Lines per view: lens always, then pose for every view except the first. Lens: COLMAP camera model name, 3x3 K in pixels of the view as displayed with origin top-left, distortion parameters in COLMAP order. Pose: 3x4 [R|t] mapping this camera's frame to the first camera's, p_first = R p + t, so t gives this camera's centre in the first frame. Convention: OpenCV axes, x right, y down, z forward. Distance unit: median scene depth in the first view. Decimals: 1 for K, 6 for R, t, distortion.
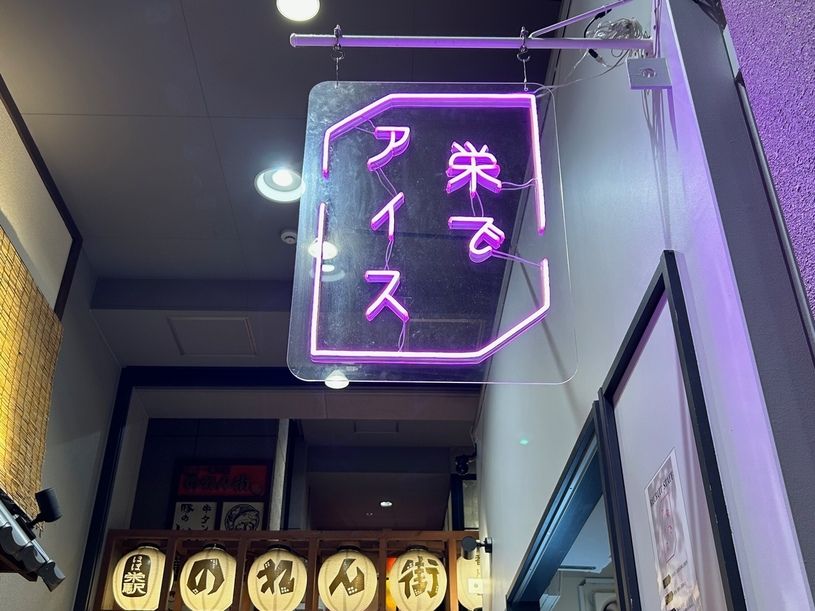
lens RADIAL K [[883.7, 0, 407.5], [0, 883.7, 301.5], [0, 0, 1]] dist [0.248374, 0.000000]
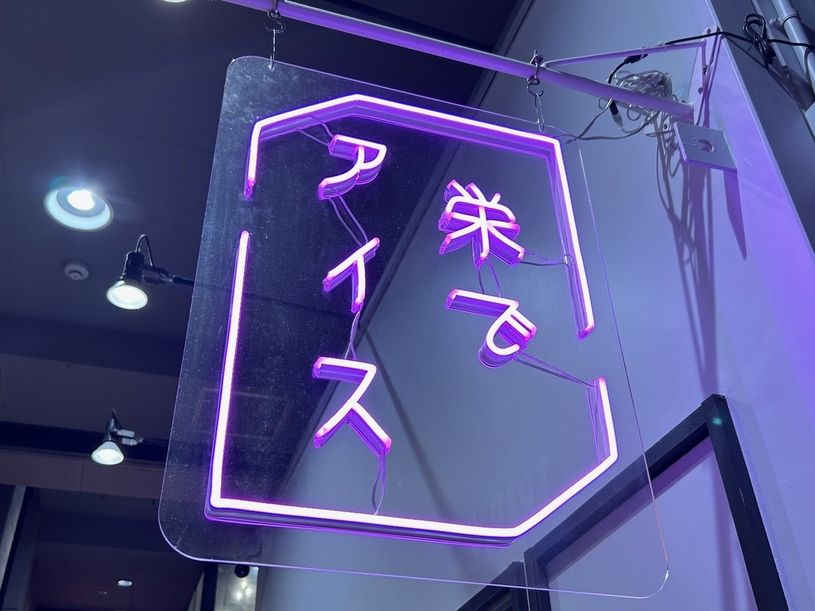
lens RADIAL K [[883.7, 0, 403.8], [0, 883.7, 308.1], [0, 0, 1]] dist [0.248374, 0.000000]
pose [[0.954432, 0.150797, 0.257527, -0.136589], [-0.120450, 0.984185, -0.129895, 0.002266], [-0.273042, 0.092957, 0.957500, 0.398782]]
